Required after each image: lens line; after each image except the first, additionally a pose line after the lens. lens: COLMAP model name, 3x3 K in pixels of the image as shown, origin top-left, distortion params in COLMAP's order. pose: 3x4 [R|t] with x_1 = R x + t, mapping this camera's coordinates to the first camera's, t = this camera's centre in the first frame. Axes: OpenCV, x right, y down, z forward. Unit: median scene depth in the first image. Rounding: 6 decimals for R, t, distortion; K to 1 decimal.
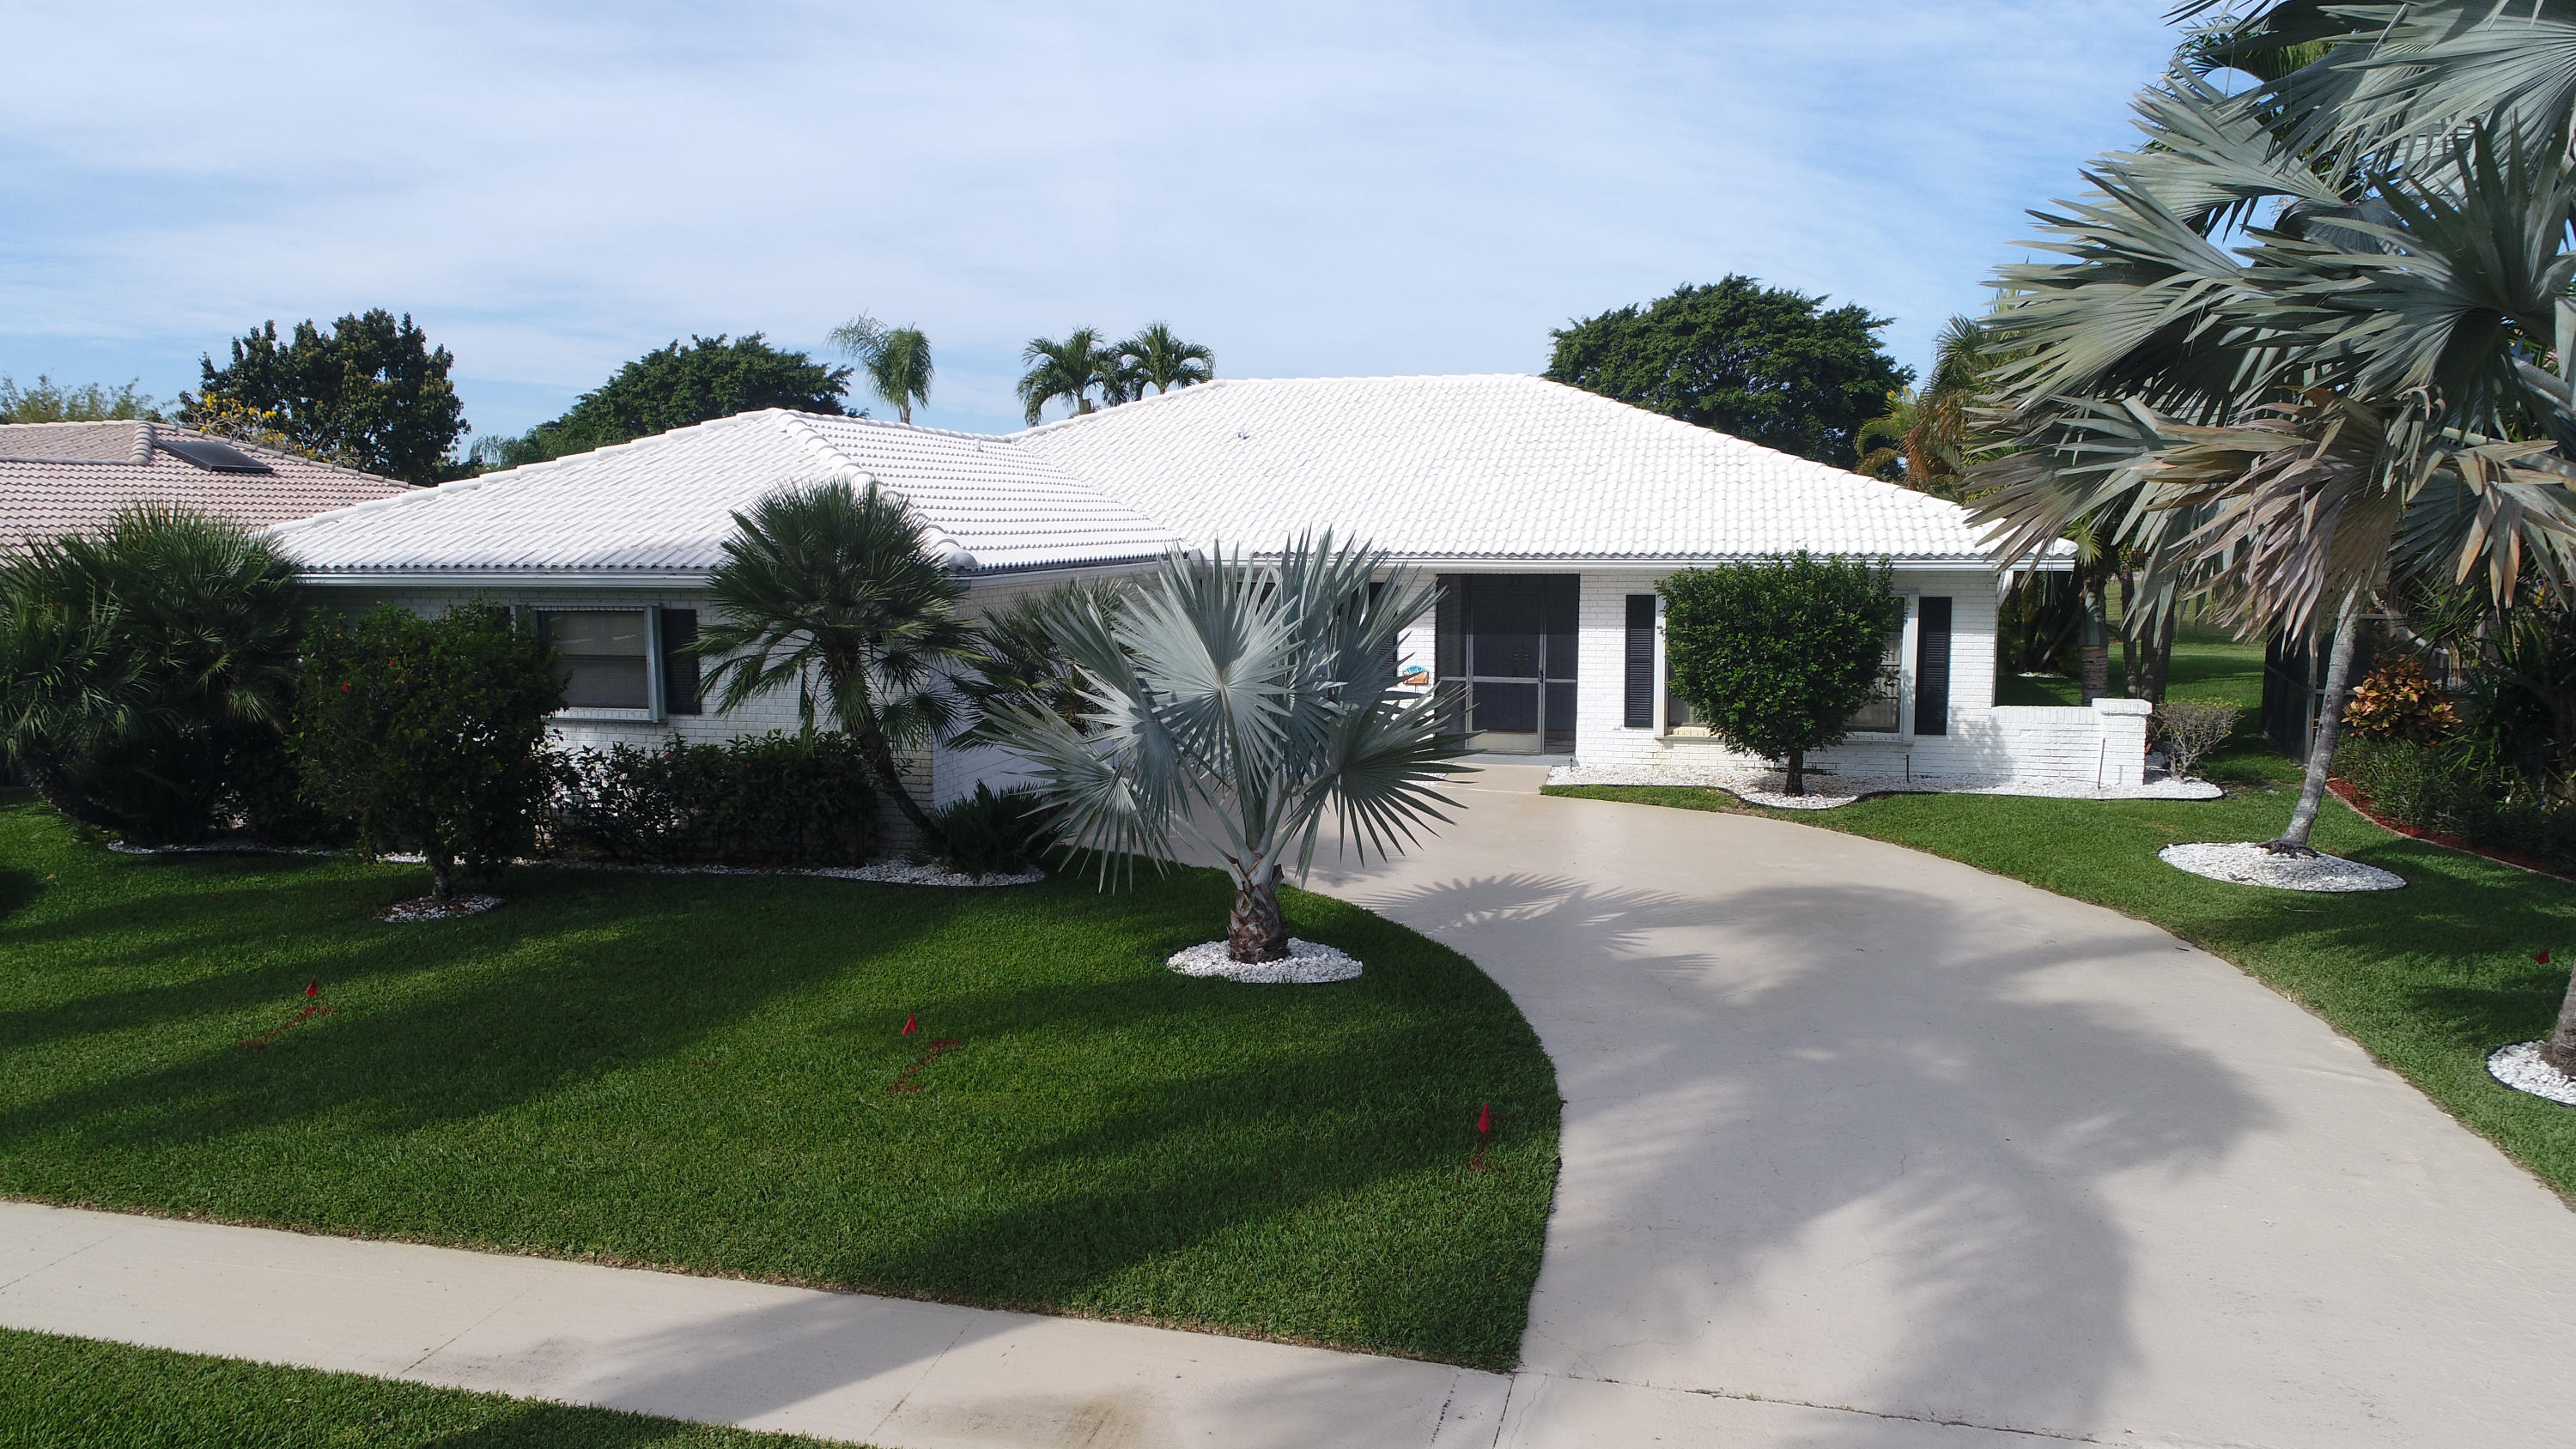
lens RADIAL K [[1717.2, 0, 1283.3], [0, 1717.2, 720.5], [0, 0, 1]] dist [-0.001493, 0.000197]
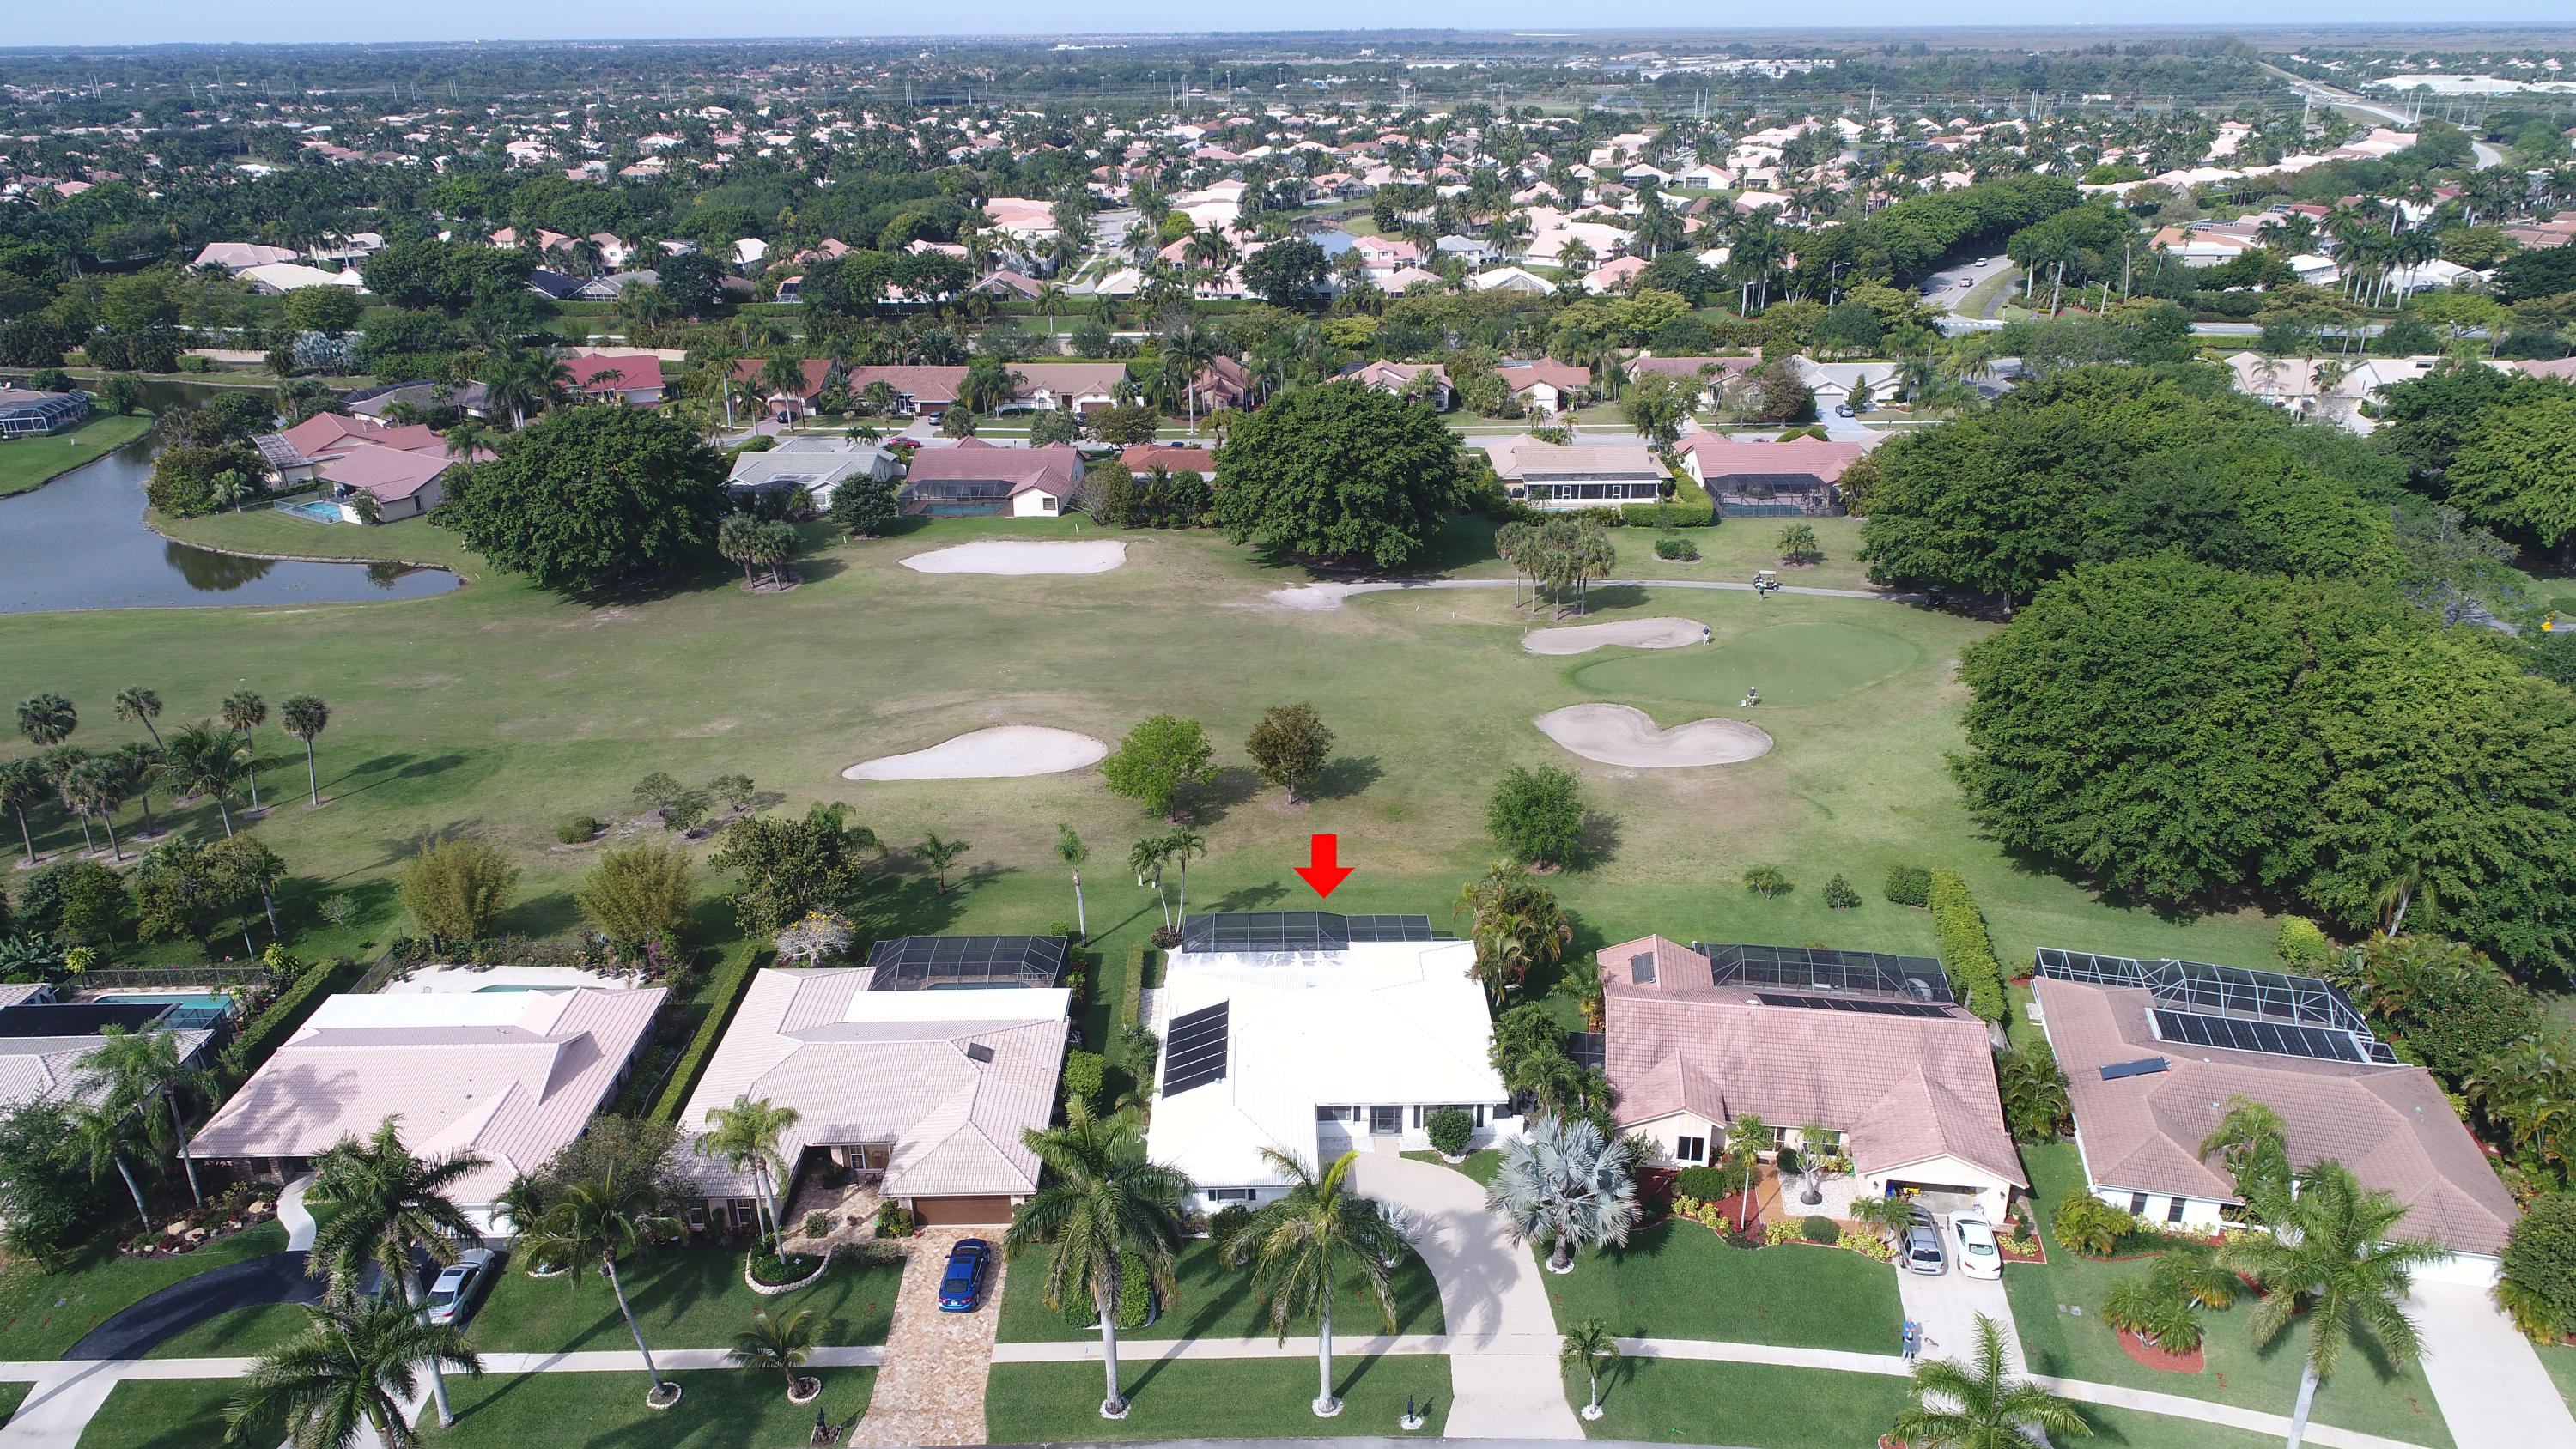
lens RADIAL K [[1717.2, 0, 1289.4], [0, 1717.2, 724.8], [0, 0, 1]] dist [-0.001493, 0.000197]
pose [[0.965866, -0.105081, 0.236772, -1.036923], [0.037393, 0.961013, 0.273965, -2.200059], [-0.256329, -0.255760, 0.932139, -2.736708]]
